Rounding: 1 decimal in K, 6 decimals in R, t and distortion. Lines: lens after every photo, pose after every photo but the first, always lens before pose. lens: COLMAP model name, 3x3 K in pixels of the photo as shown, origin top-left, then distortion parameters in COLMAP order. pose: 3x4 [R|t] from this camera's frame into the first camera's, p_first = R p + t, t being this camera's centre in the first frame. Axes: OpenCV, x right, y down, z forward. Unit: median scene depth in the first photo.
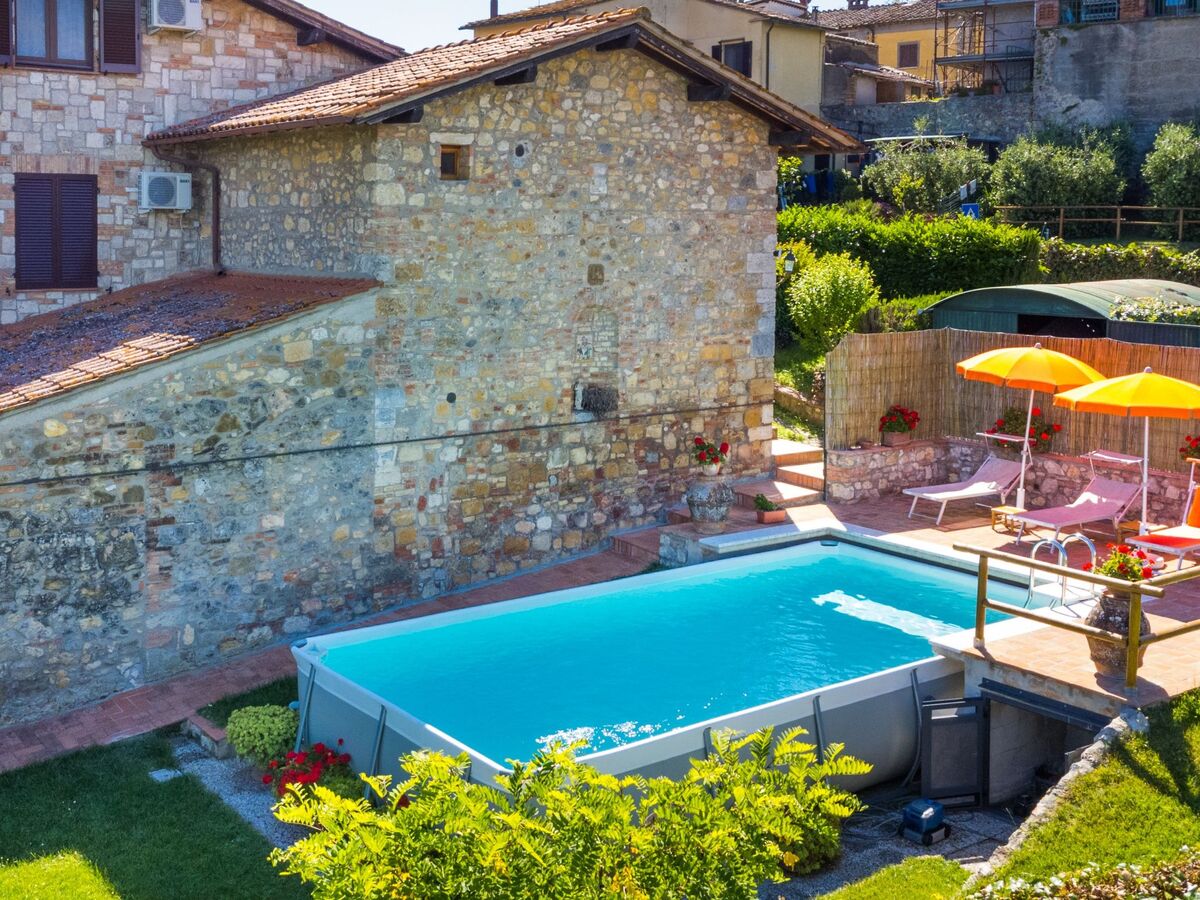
lens RADIAL K [[1350.7, 0, 463.1], [0, 1350.7, 288.4], [0, 0, 1]] dist [-0.001360, 0.006582]
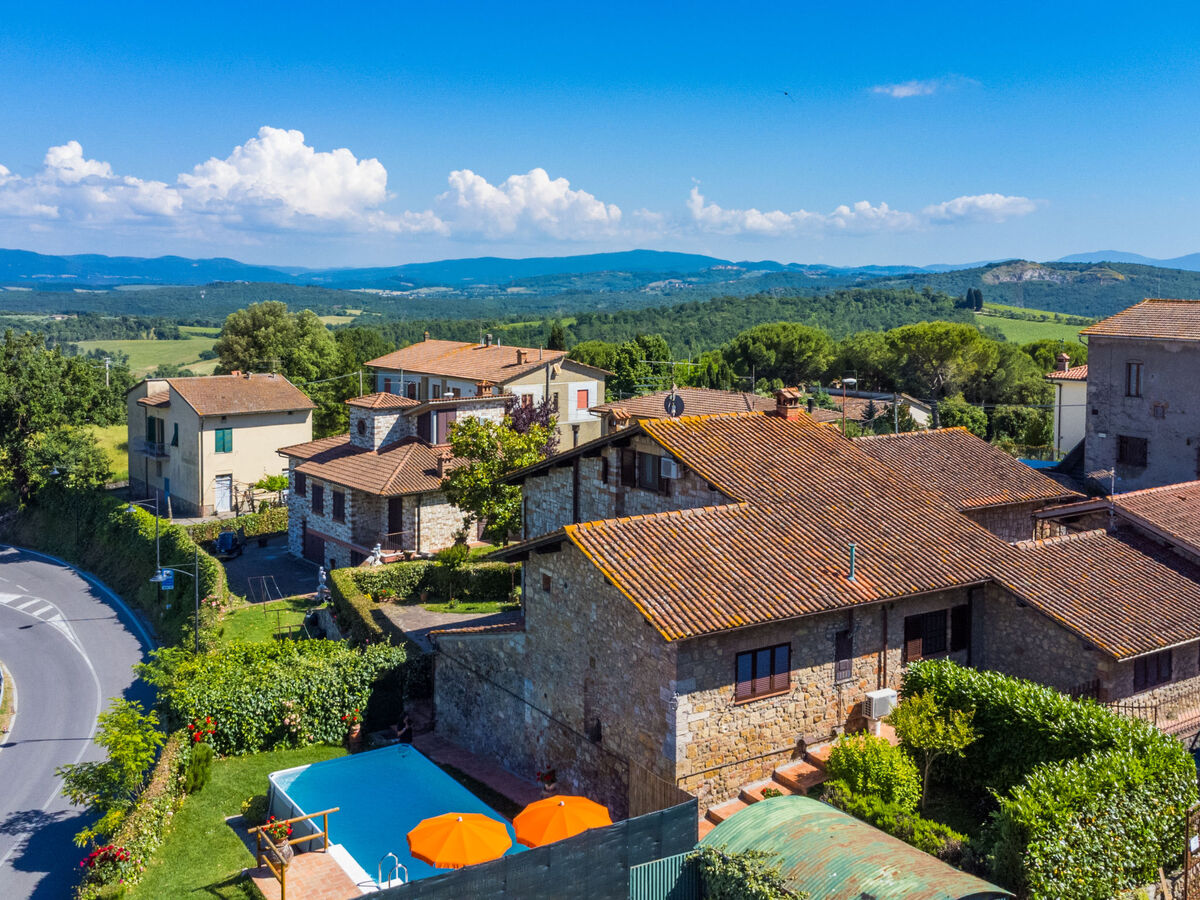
lens RADIAL K [[1200.2, 0, 604.3], [0, 1200.2, 362.1], [0, 0, 1]] dist [0.012784, 0.009167]
pose [[-0.008717, 0.065792, -0.997795, 1.672072], [-0.056444, 0.996210, 0.066181, -0.517245], [0.998368, 0.056897, -0.004970, 1.000304]]
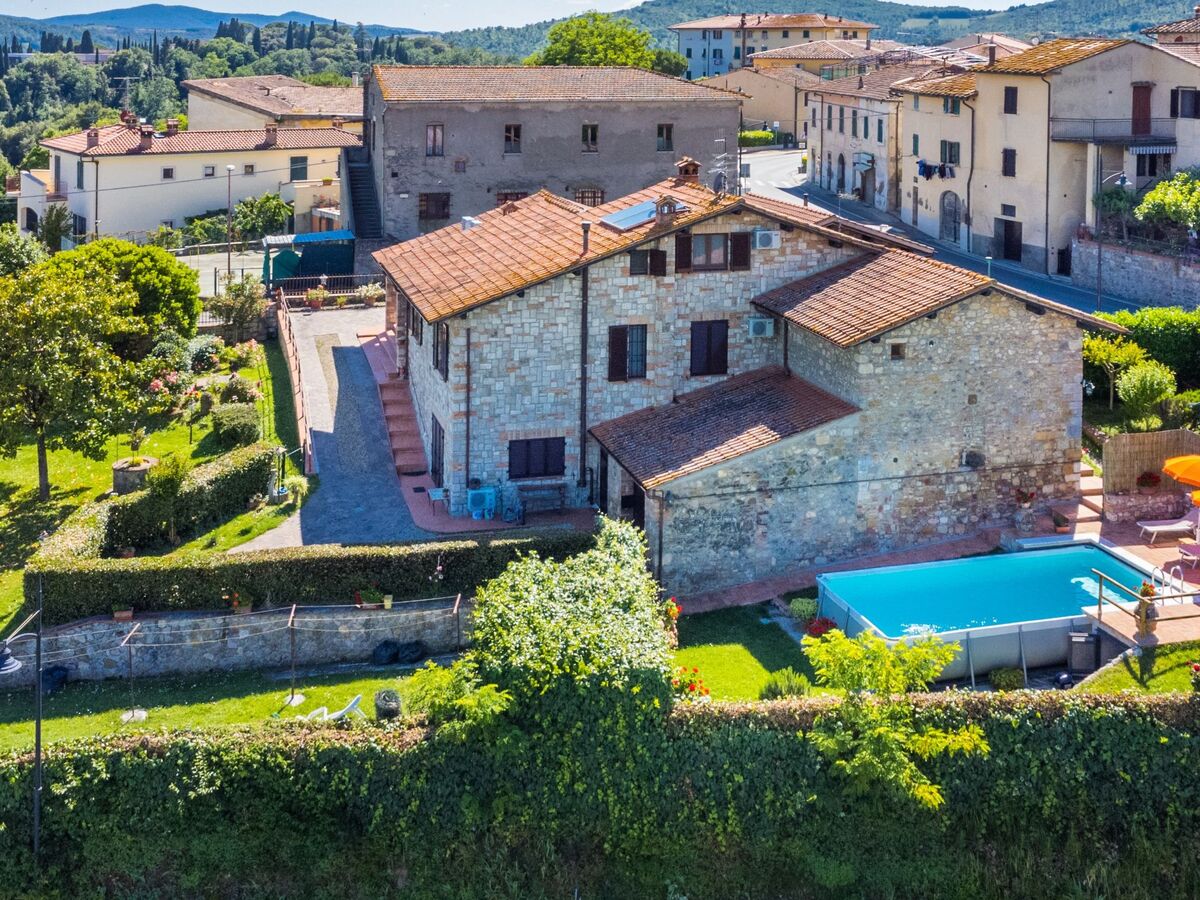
lens RADIAL K [[1401.7, 0, 565.7], [0, 1401.7, 93.9], [0, 0, 1]] dist [-0.002169, 0.040888]
pose [[0.947116, 0.011421, -0.320690, 0.189846], [-0.013657, 0.999896, -0.004723, -0.451646], [0.320602, 0.008853, 0.947173, -1.199327]]
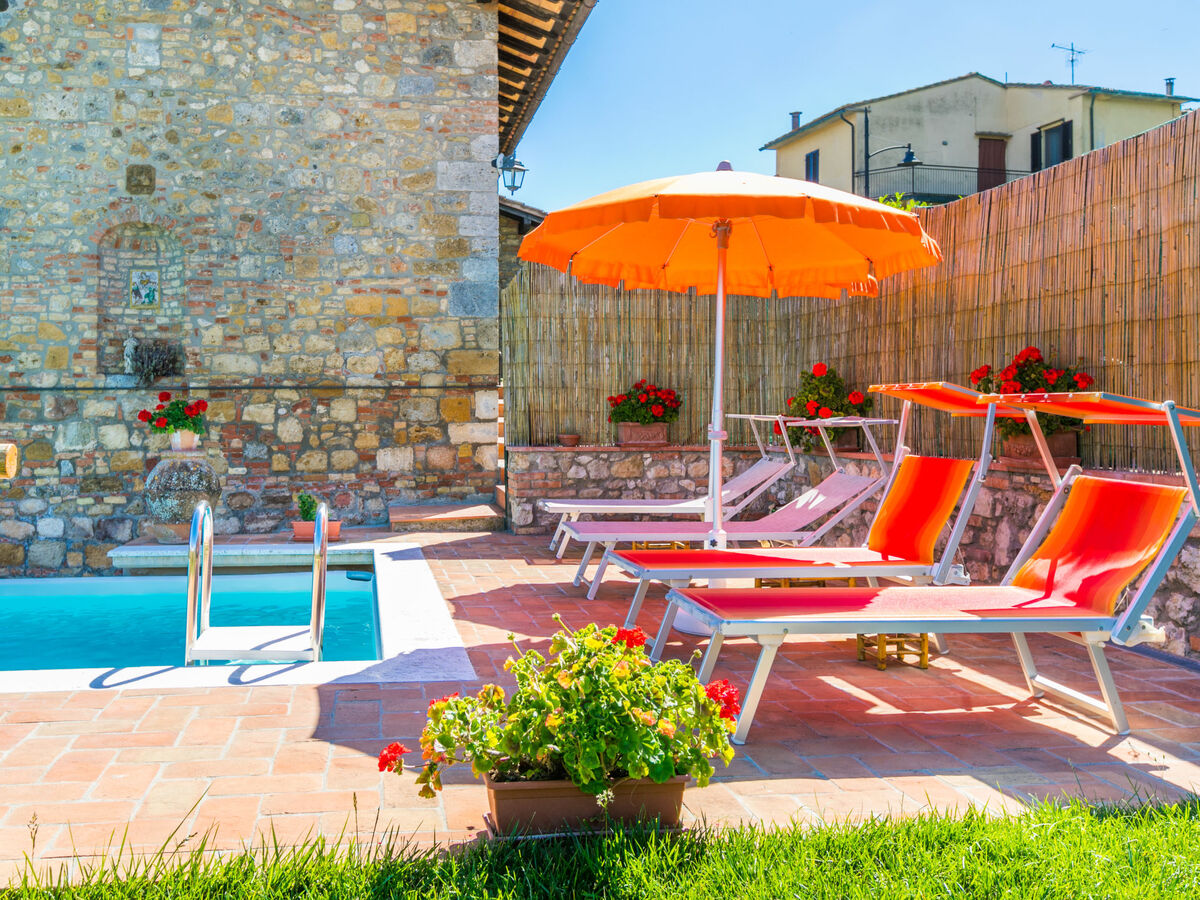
lens RADIAL K [[1085.0, 0, 500.6], [0, 1085.0, 393.7], [0, 0, 1]] dist [0.002554, 0.005168]
pose [[0.900278, -0.012640, -0.435131, 0.512789], [-0.016982, 0.997798, -0.064119, 0.134597], [0.434983, 0.065115, 0.898081, 0.579213]]
